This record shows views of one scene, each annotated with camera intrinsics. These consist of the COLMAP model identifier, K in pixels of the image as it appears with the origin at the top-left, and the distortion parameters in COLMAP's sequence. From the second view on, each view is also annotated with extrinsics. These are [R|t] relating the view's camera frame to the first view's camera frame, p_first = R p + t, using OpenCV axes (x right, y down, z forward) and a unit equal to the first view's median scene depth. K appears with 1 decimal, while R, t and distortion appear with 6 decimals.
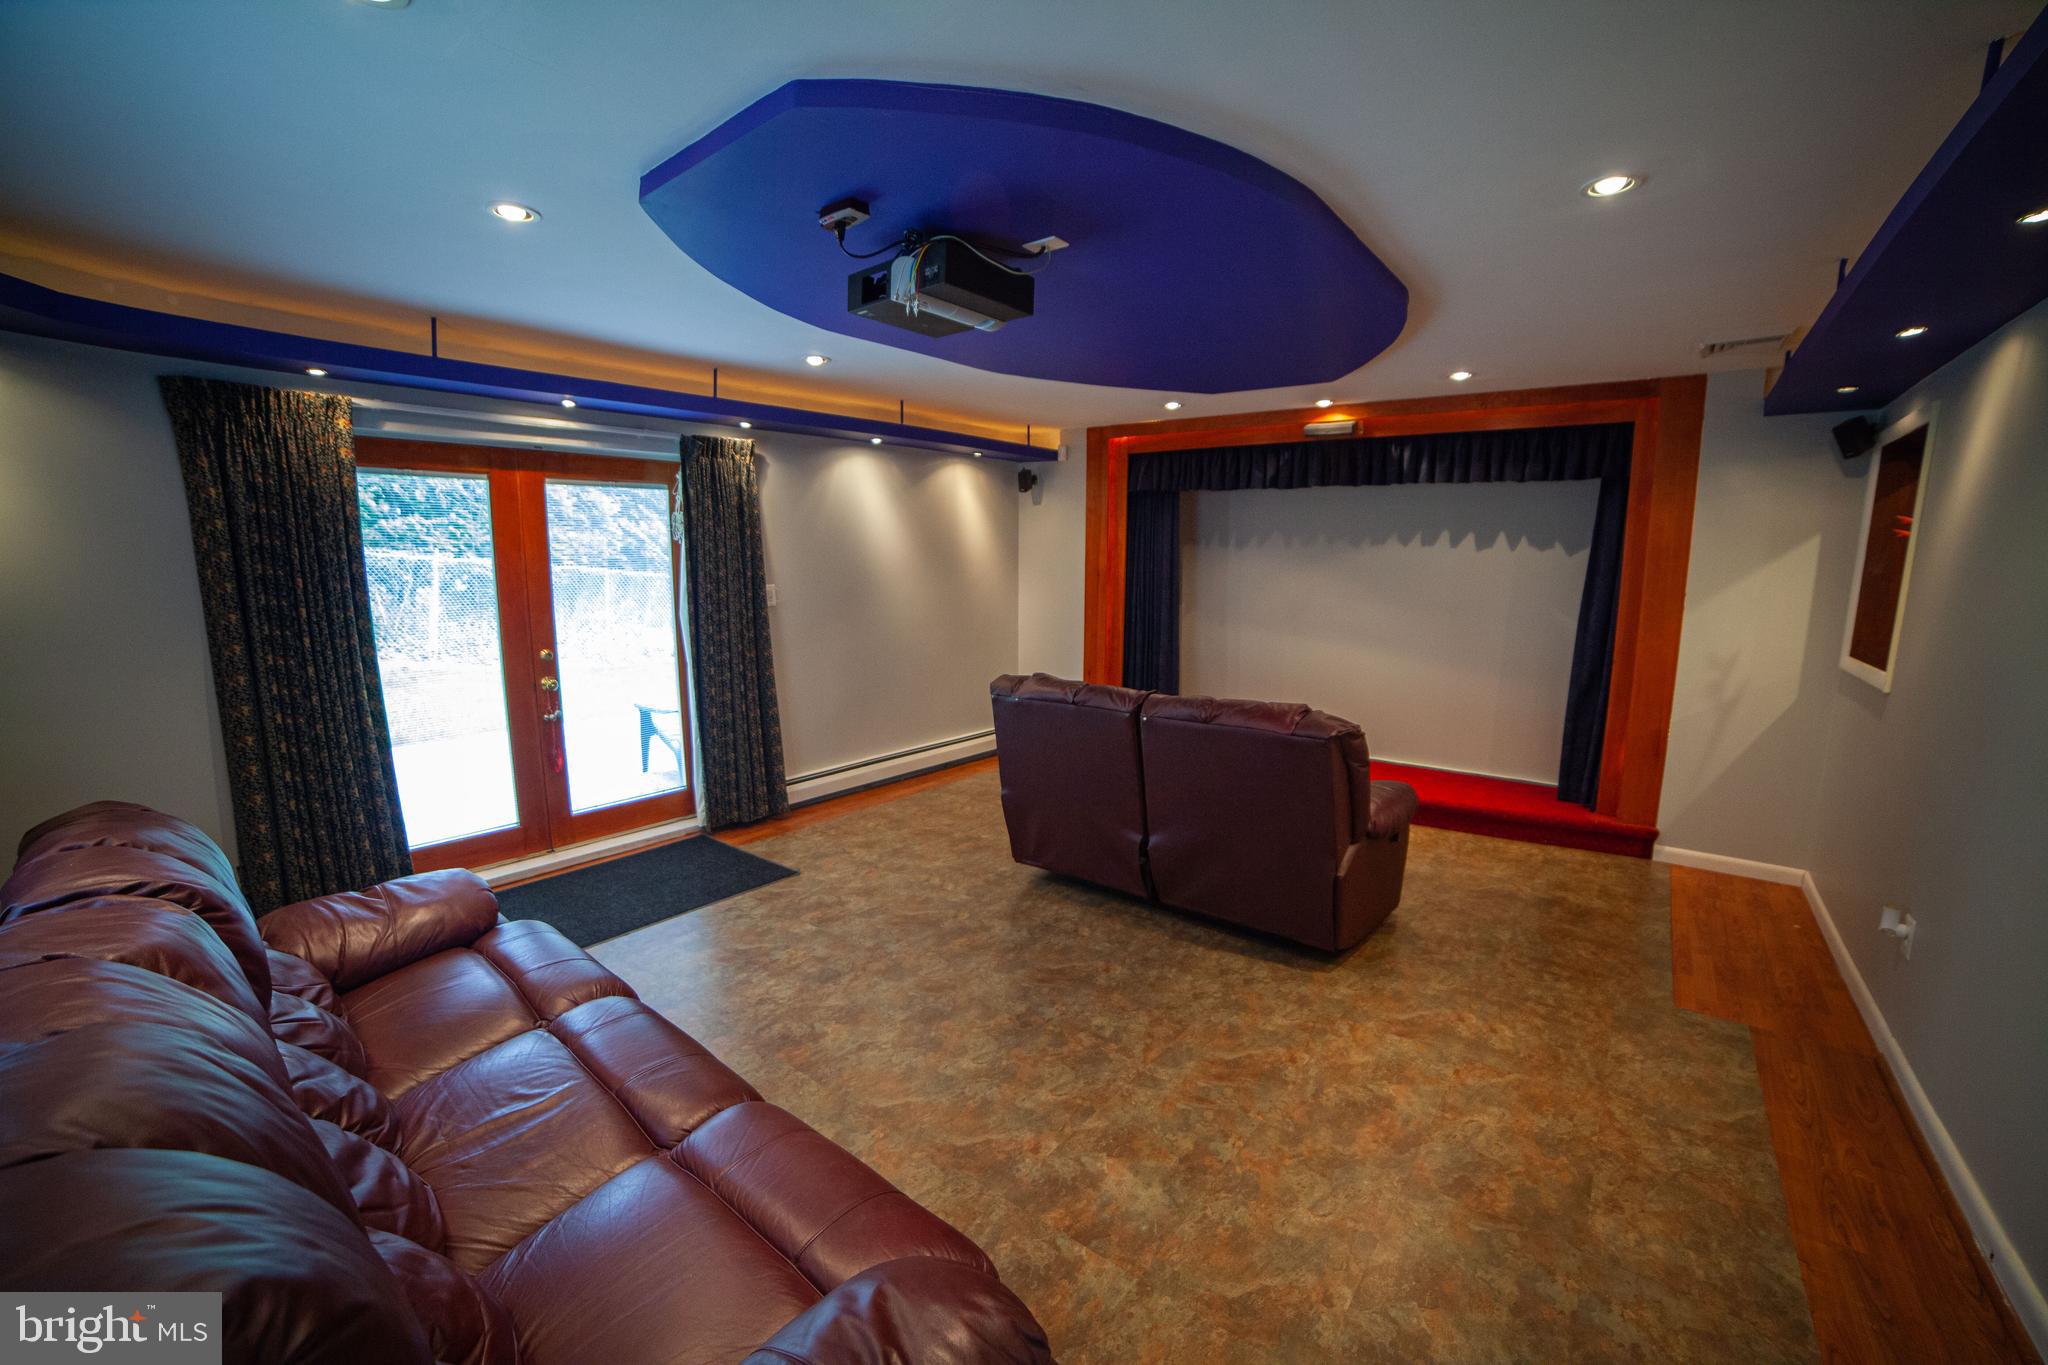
lens RADIAL K [[825.3, 0, 1032.9], [0, 825.3, 688.2], [0, 0, 1]] dist [-0.103670, 0.034653]
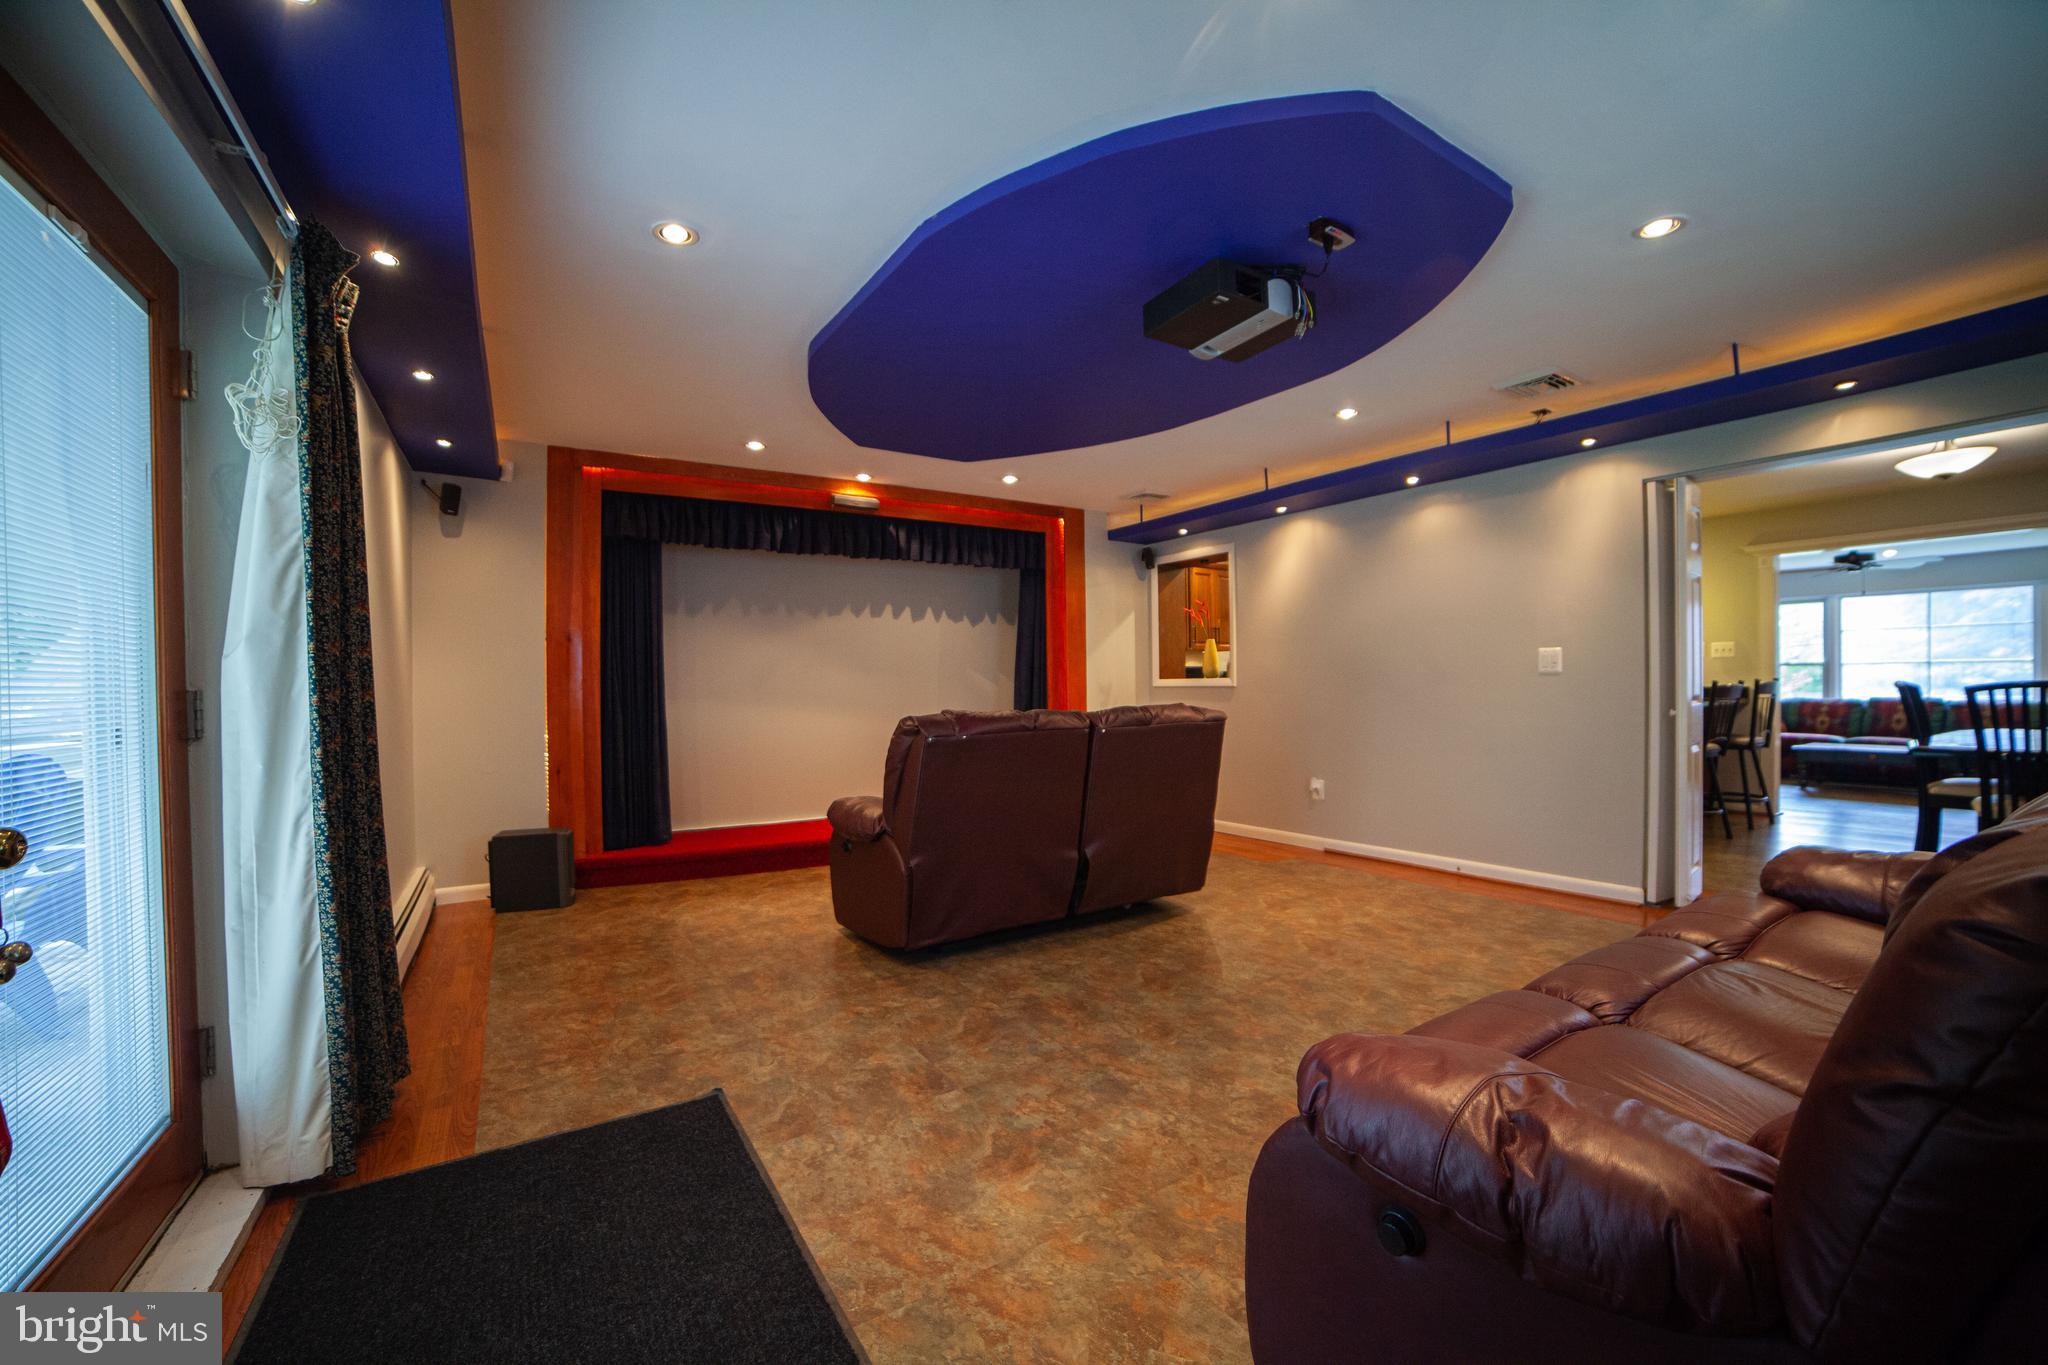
lens RADIAL K [[825.3, 0, 1032.9], [0, 825.3, 688.2], [0, 0, 1]] dist [-0.103670, 0.034653]
pose [[0.324843, -0.014958, 0.945650, -0.798113], [0.162370, 0.985911, -0.040181, 0.009199], [-0.931726, 0.166598, 0.322695, 0.629387]]
